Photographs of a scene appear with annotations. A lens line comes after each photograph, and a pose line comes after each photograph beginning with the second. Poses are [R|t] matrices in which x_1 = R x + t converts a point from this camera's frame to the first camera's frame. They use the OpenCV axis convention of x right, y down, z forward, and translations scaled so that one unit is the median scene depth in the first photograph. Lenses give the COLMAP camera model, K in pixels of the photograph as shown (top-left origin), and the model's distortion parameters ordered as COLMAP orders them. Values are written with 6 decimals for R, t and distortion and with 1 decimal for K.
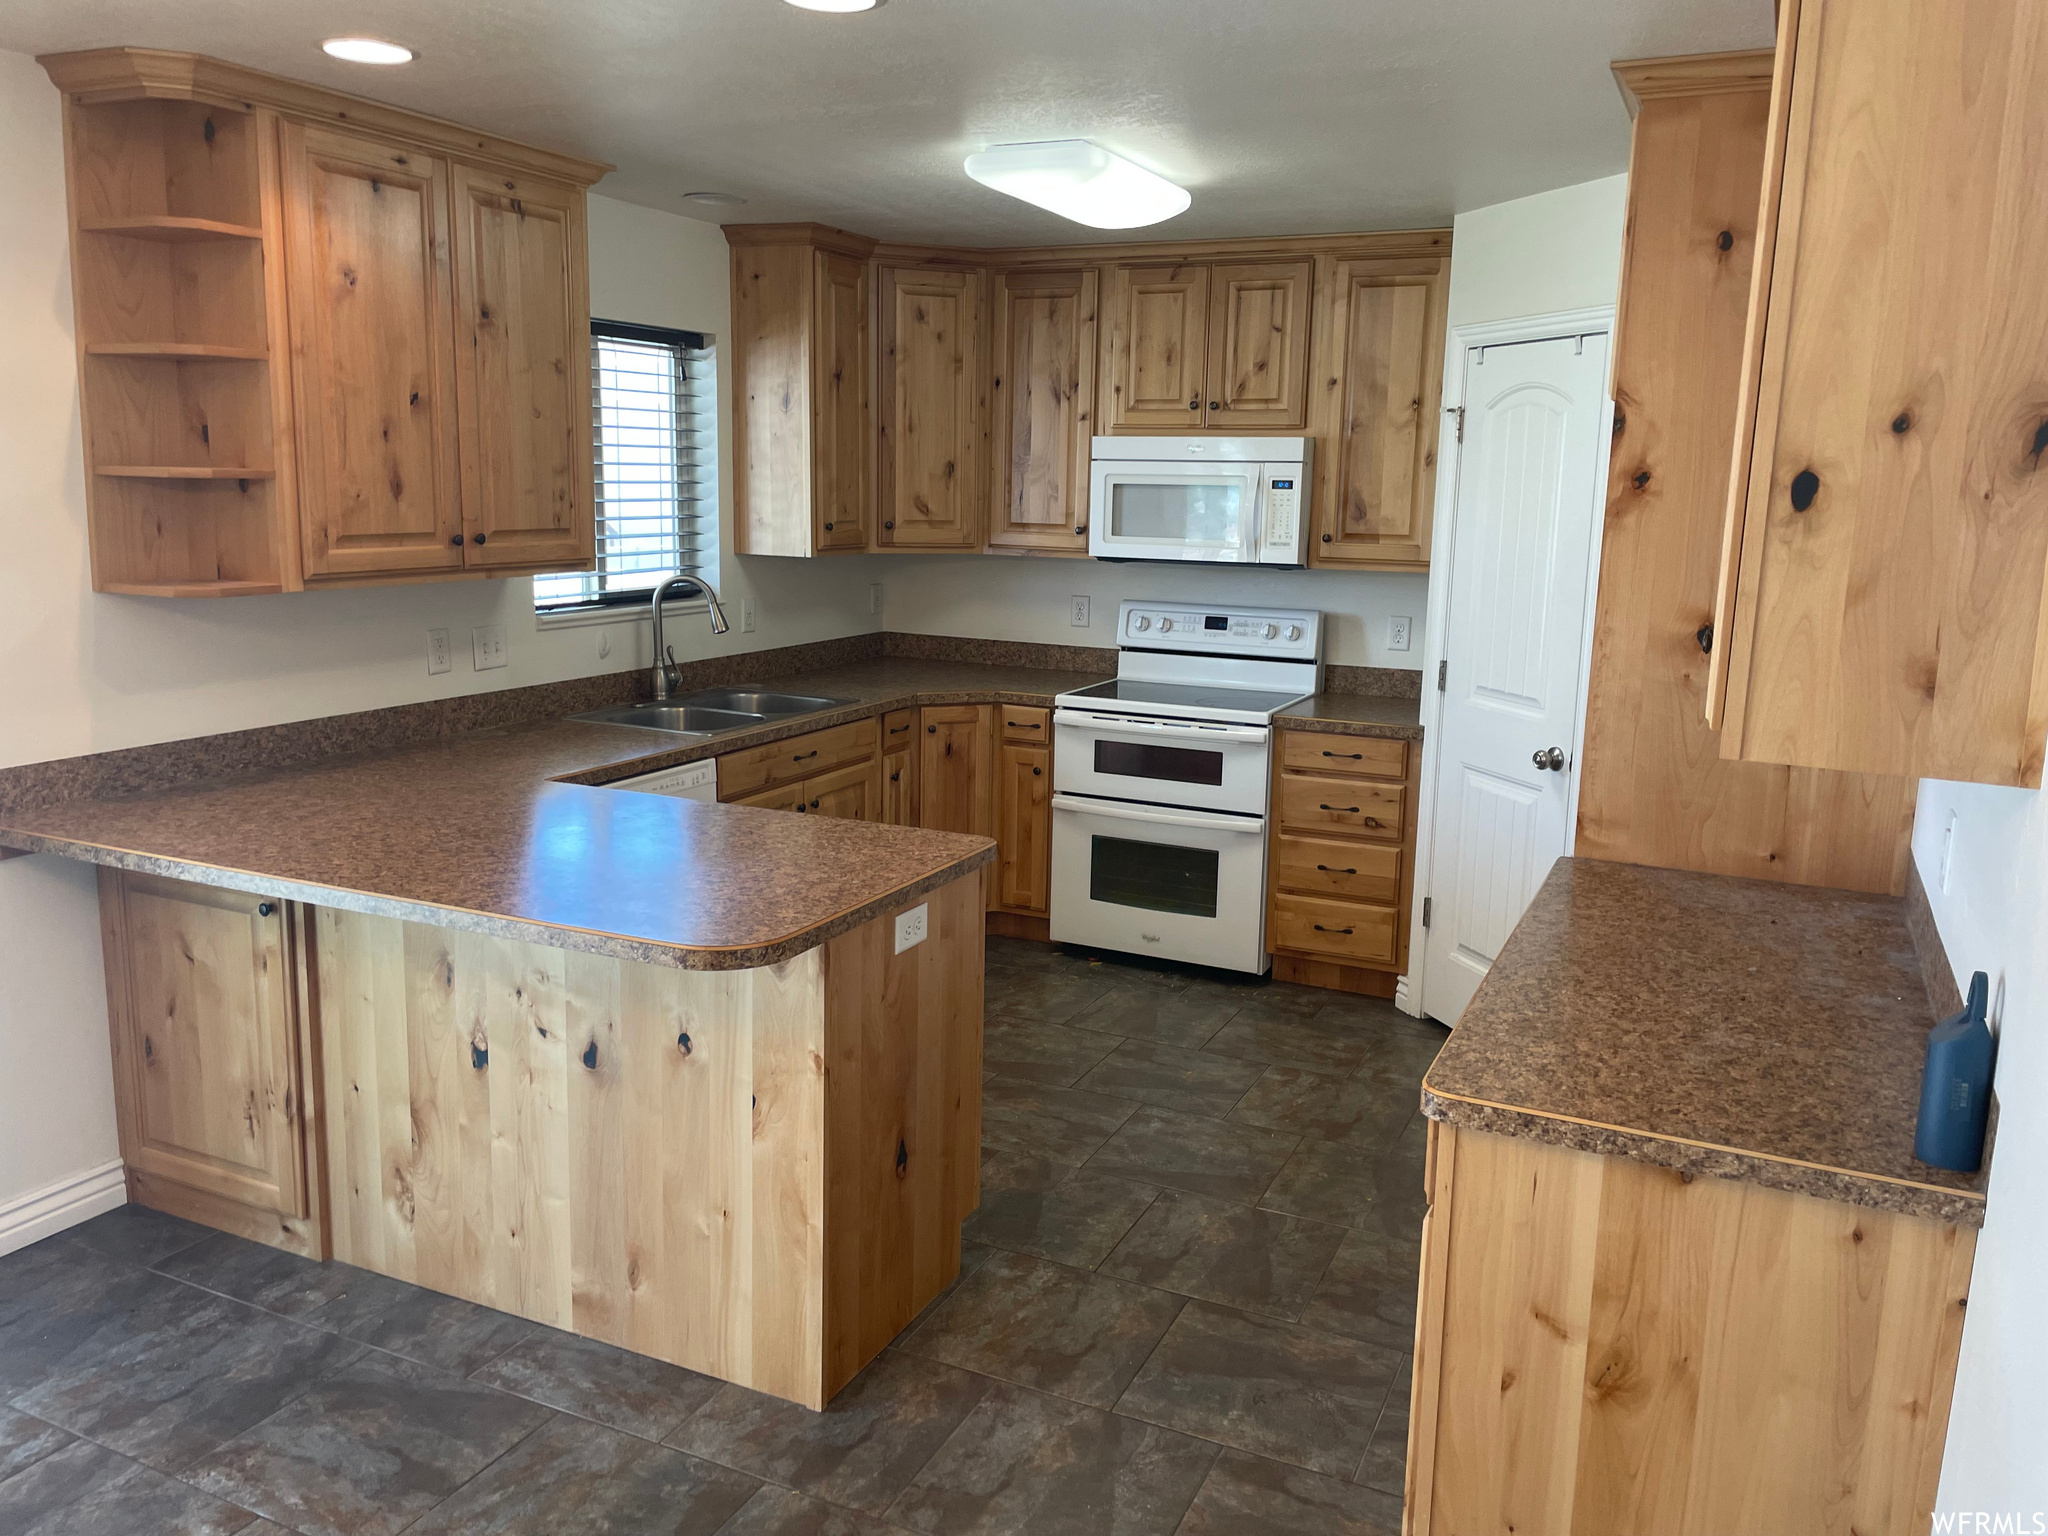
lens RADIAL K [[1572.6, 0, 1027.9], [0, 1572.6, 768.2], [0, 0, 1]] dist [0.073722, -0.108852]
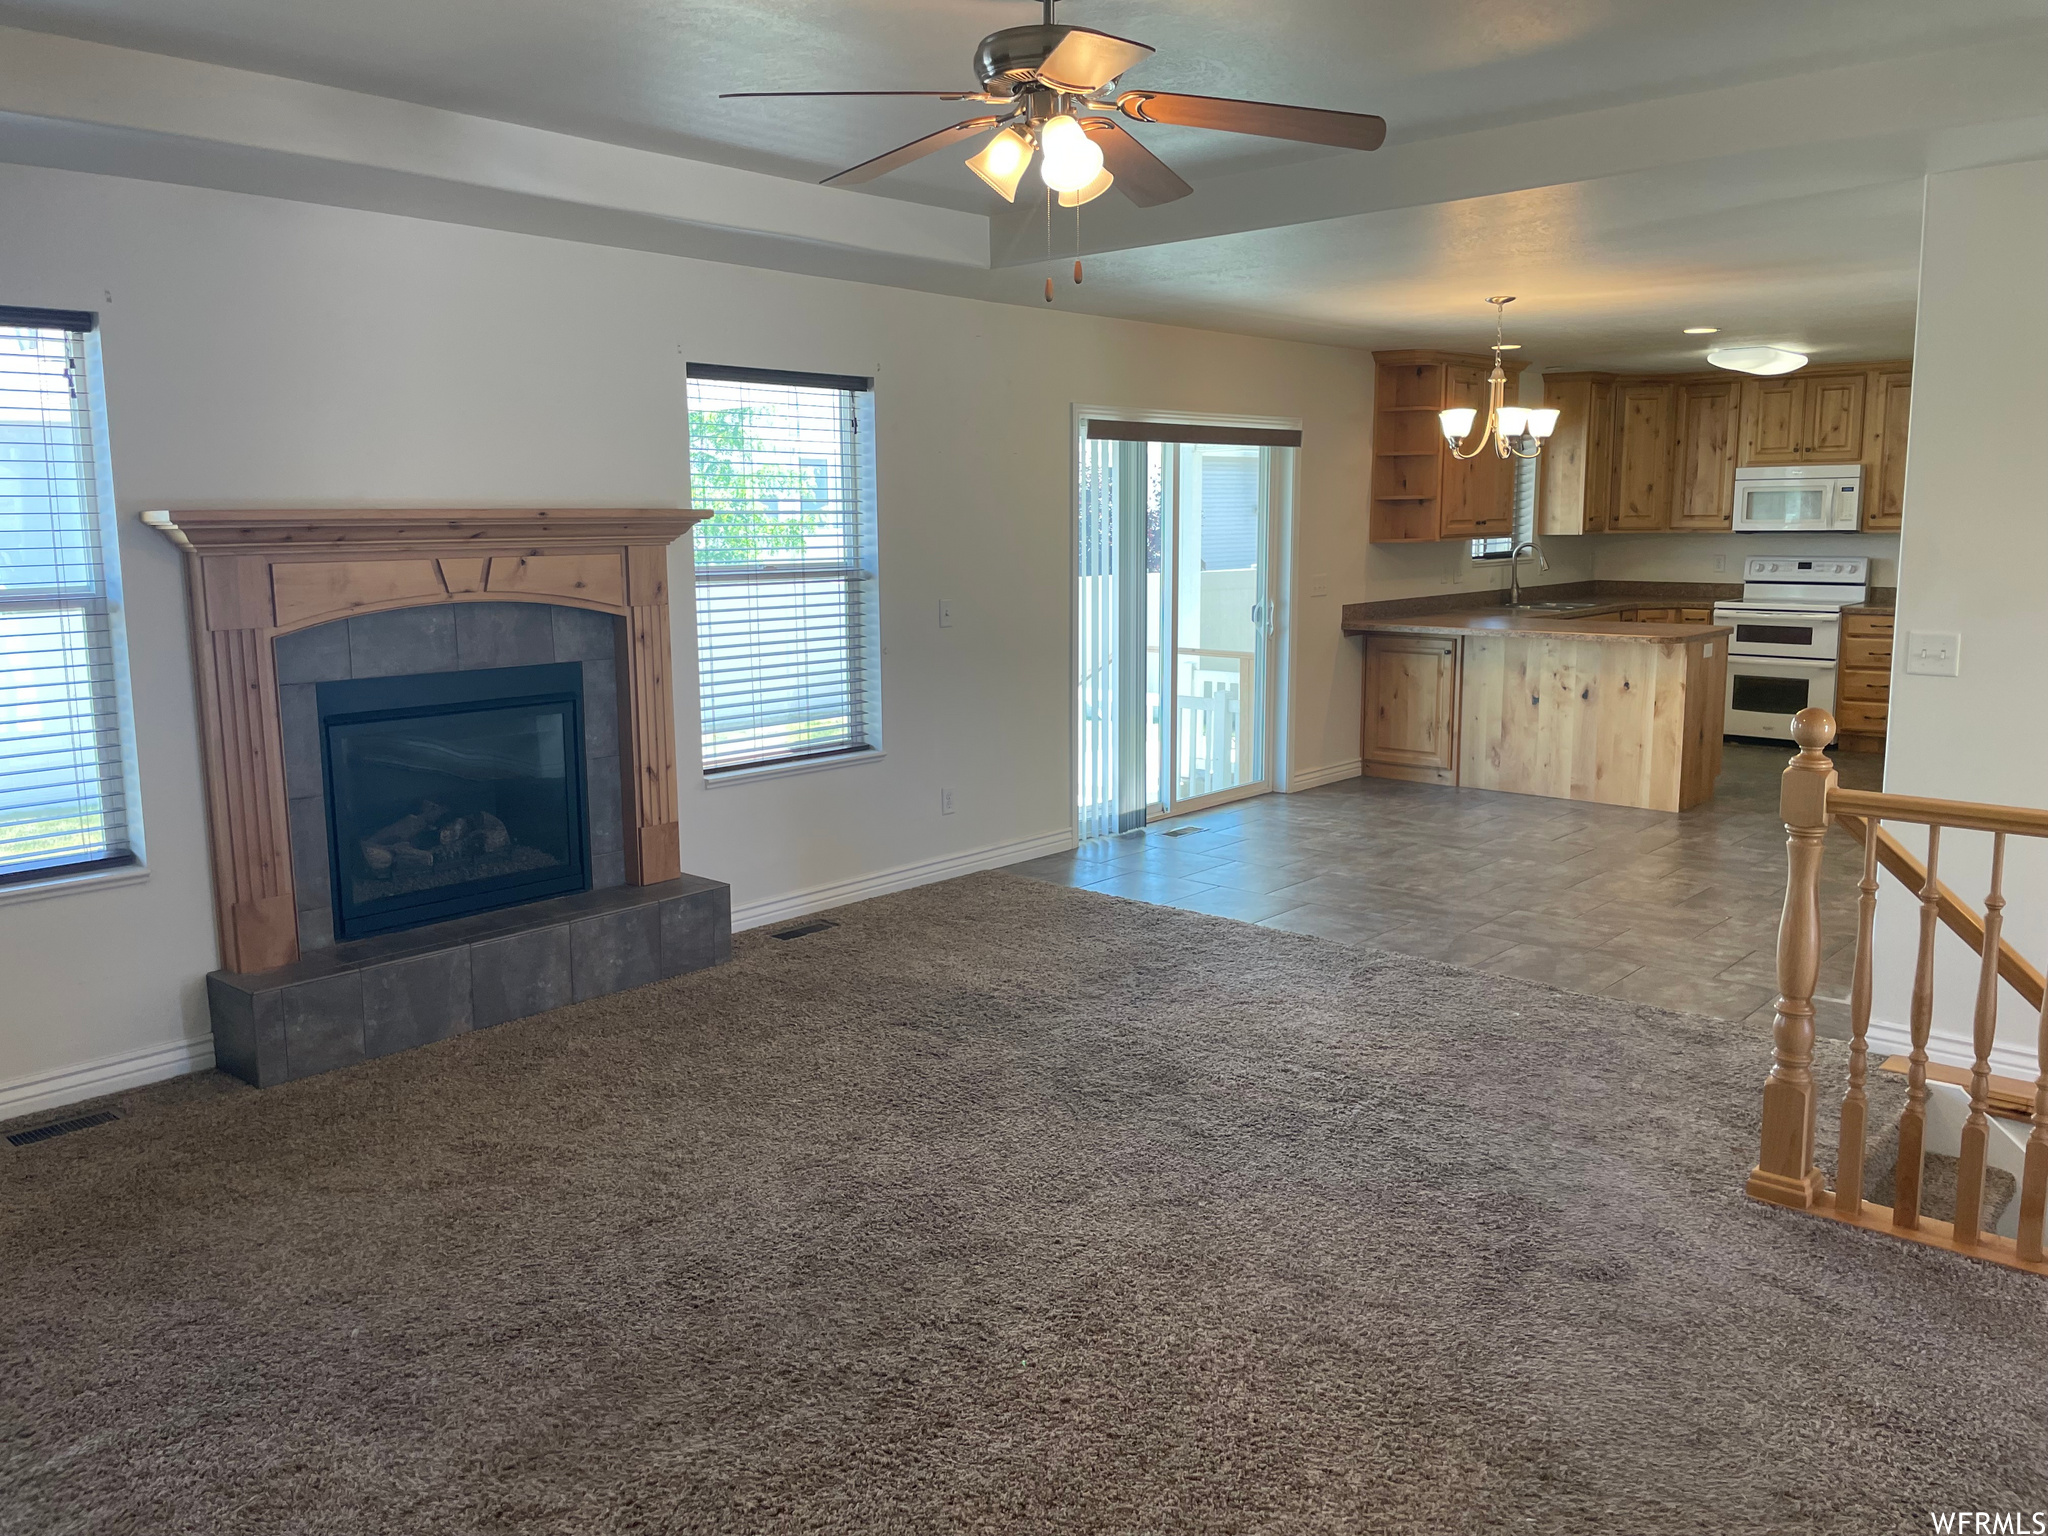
lens RADIAL K [[1572.6, 0, 1021.9], [0, 1572.6, 761.2], [0, 0, 1]] dist [0.073722, -0.108852]
pose [[0.958132, 0.014371, -0.285967, -0.243675], [-0.022703, 0.999408, -0.025842, 0.224875], [0.285426, 0.031252, 0.957891, -1.137392]]
